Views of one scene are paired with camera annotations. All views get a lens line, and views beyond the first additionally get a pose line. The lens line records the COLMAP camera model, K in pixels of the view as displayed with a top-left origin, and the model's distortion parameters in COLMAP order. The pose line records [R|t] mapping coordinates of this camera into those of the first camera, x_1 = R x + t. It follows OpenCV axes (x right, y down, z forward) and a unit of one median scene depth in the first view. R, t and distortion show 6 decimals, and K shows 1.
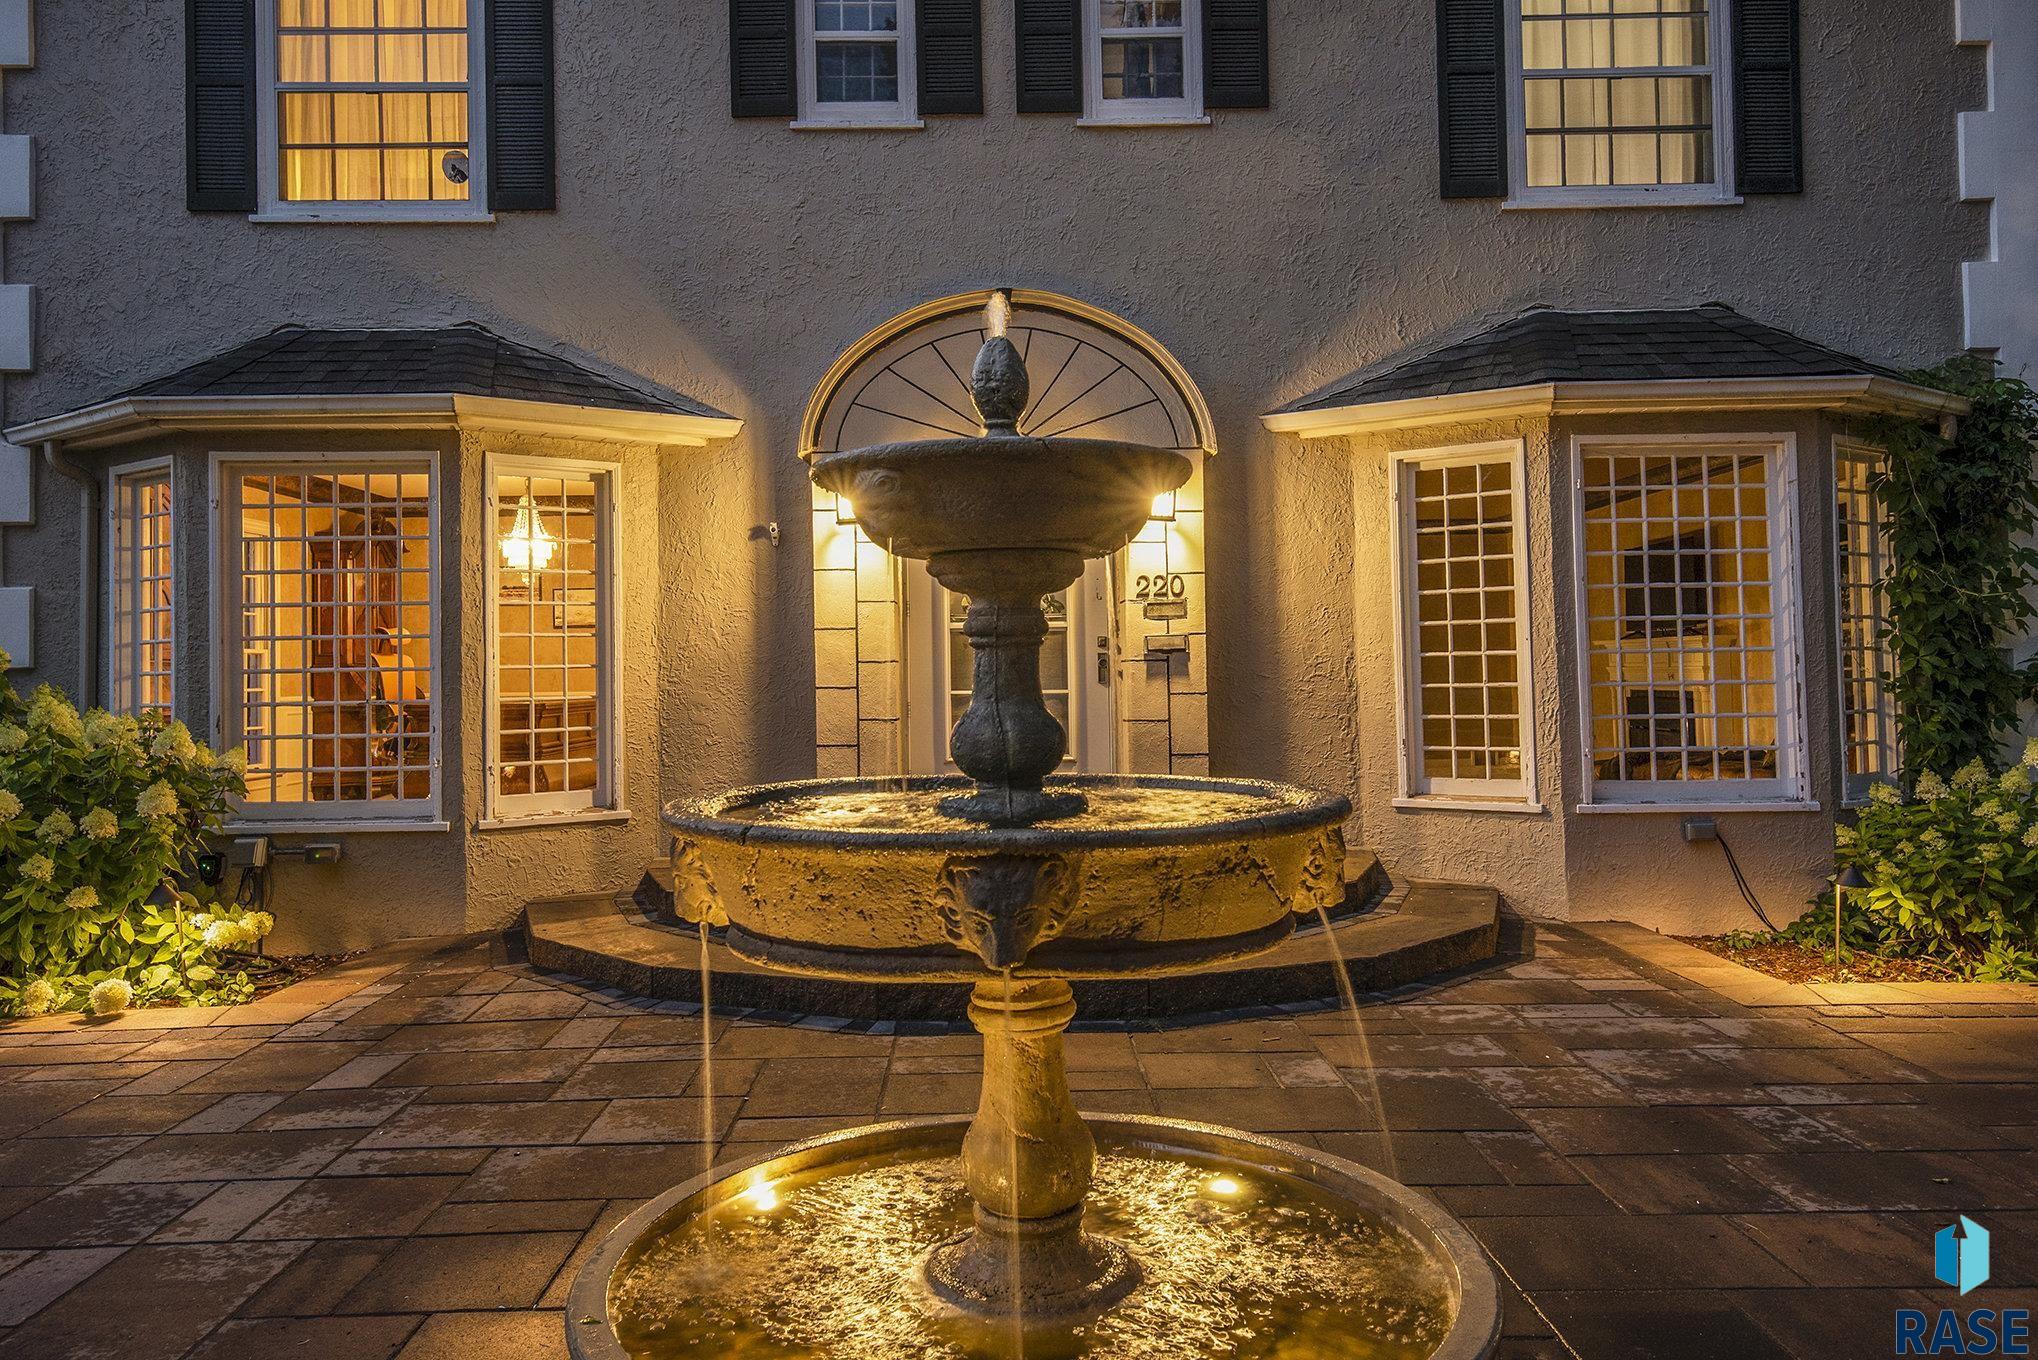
lens RADIAL K [[1542.9, 0, 1019.0], [0, 1542.9, 680.0], [0, 0, 1]] dist [0.045757, -0.001236]
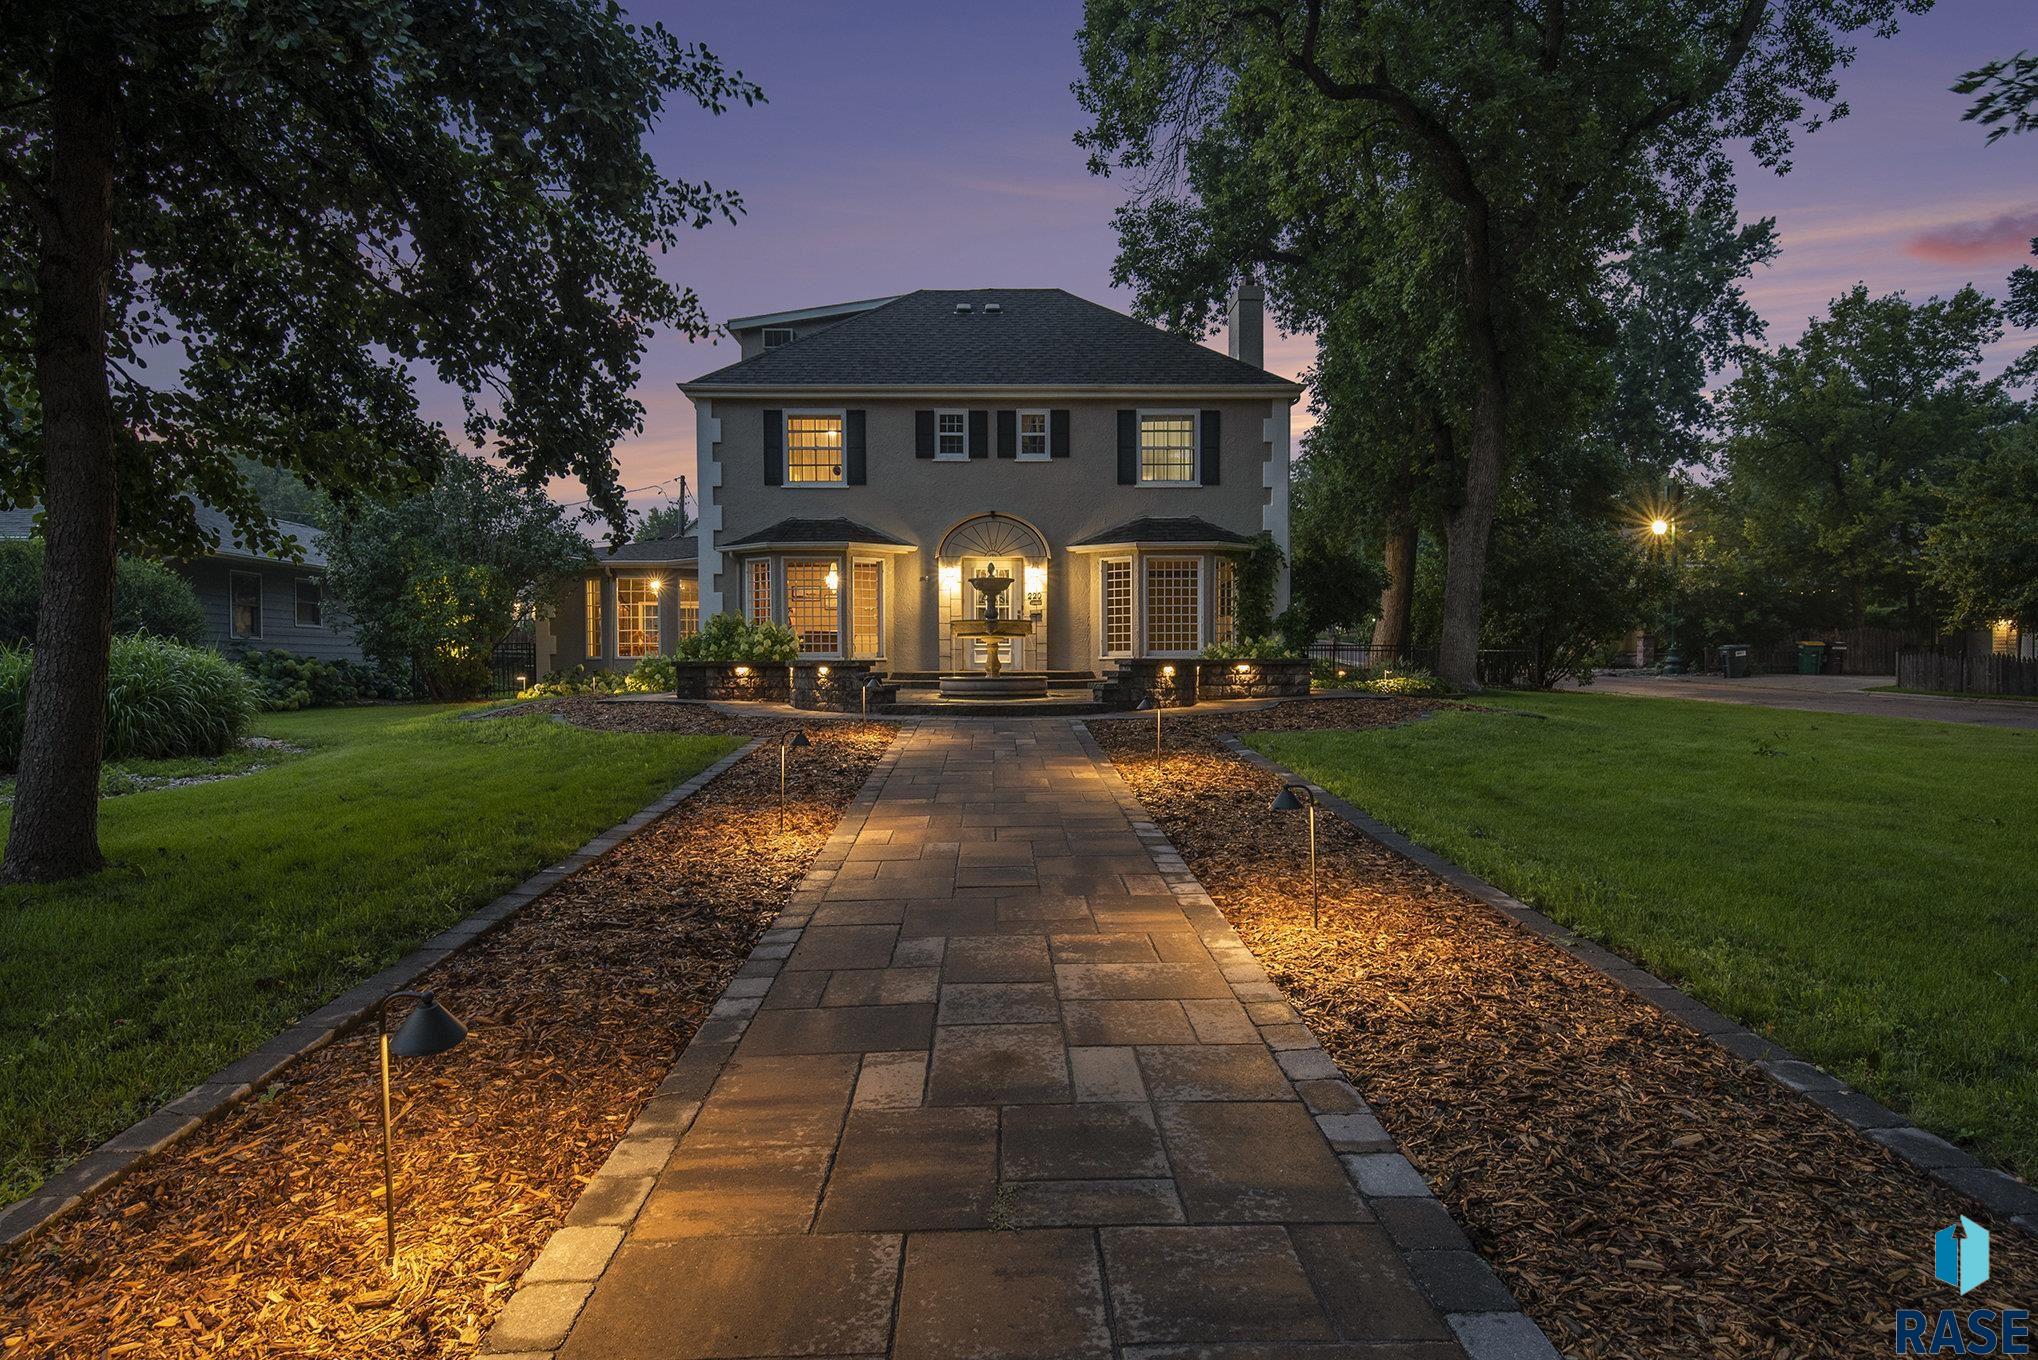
lens RADIAL K [[1087.9, 0, 960.8], [0, 1087.9, 774.8], [0, 0, 1]] dist [0.035592, 0.000027]
pose [[0.998486, 0.020698, -0.050963, 0.057391], [-0.014370, 0.992480, 0.121560, 0.047276], [0.053096, -0.120644, 0.991275, -1.539446]]
